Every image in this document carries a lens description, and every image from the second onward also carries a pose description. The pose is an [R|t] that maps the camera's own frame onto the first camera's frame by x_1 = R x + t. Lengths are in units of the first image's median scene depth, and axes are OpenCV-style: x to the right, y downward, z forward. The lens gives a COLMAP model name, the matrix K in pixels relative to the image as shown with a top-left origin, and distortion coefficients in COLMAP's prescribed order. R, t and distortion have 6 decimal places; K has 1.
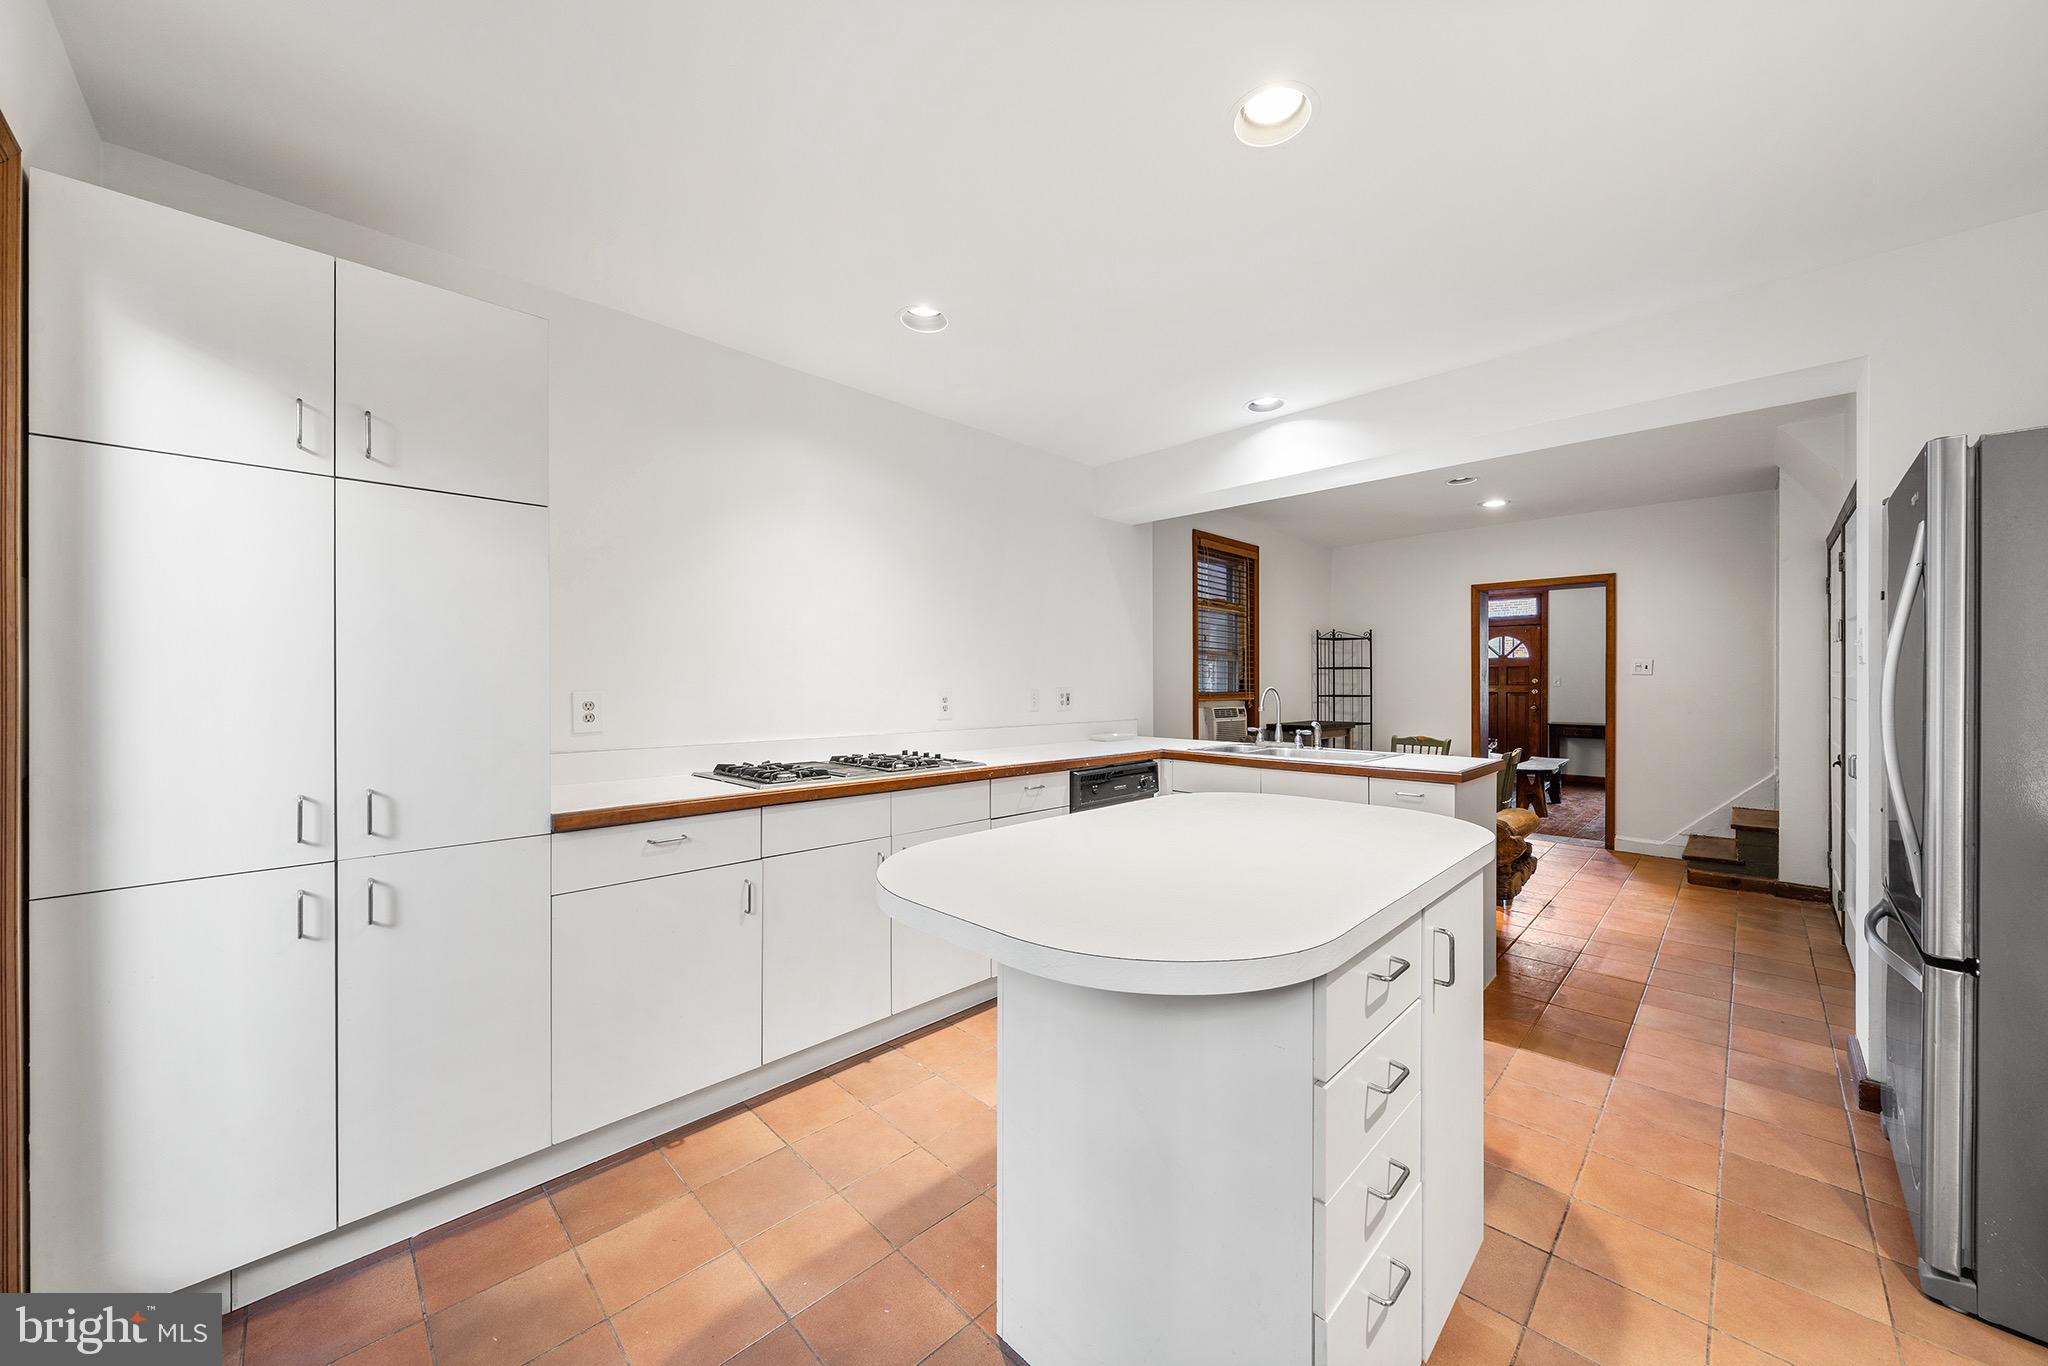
lens RADIAL K [[708.3, 0, 1029.8], [0, 708.3, 682.3], [0, 0, 1]] dist [-0.000326, -0.000084]
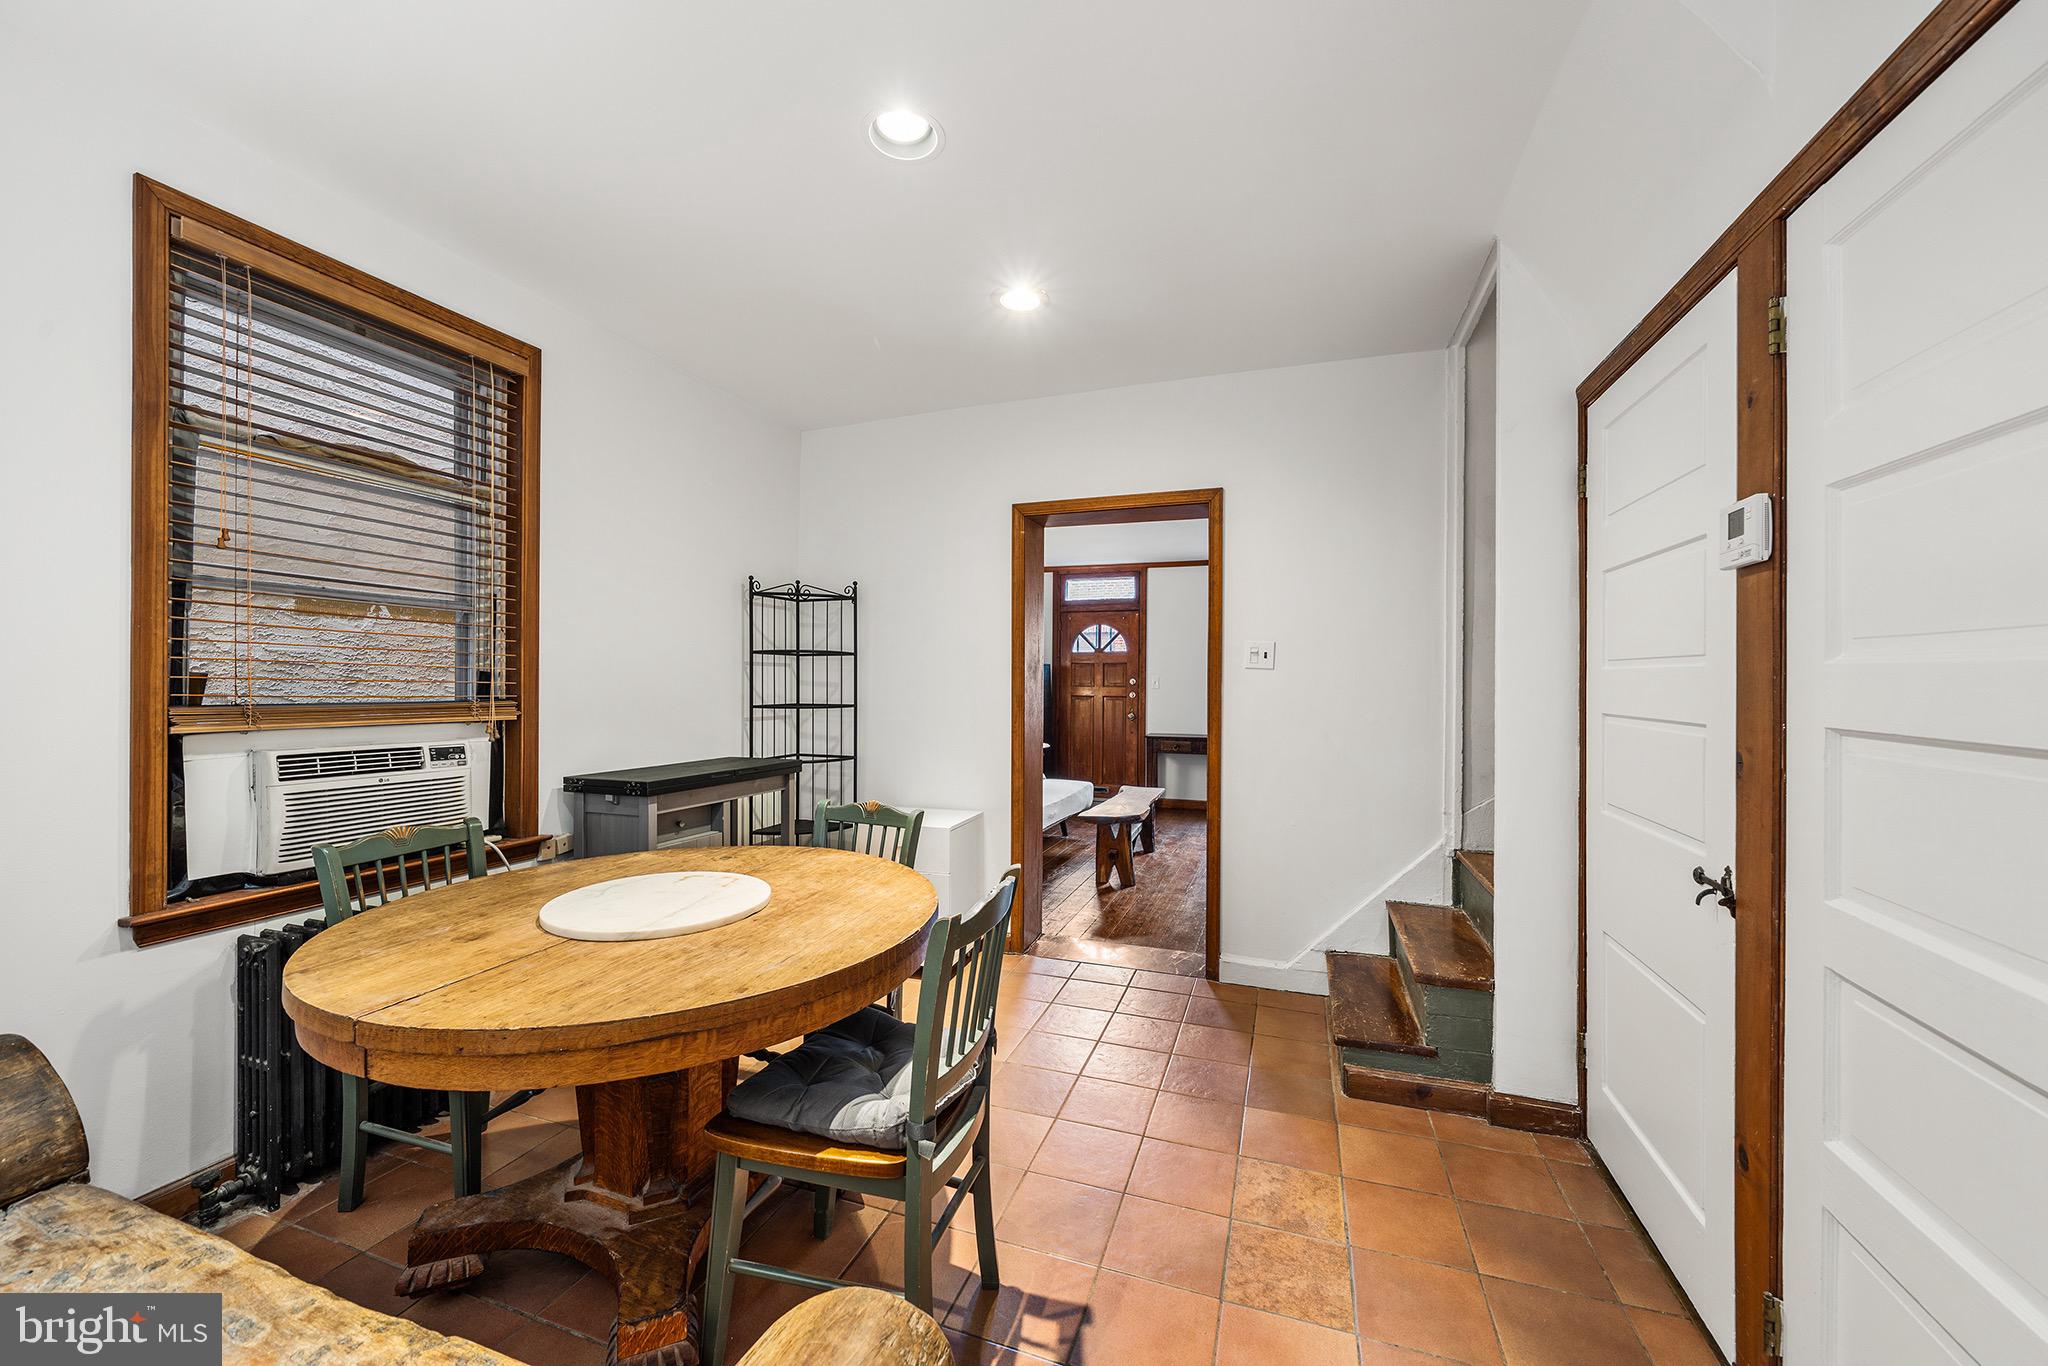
lens RADIAL K [[762.0, 0, 1018.6], [0, 762.0, 683.5], [0, 0, 1]] dist [-0.000715, -0.000179]
pose [[0.902165, 0.004134, 0.431371, 0.343938], [-0.004003, 0.999991, -0.001211, 0.002552], [-0.431372, -0.000635, 0.902174, 0.427879]]
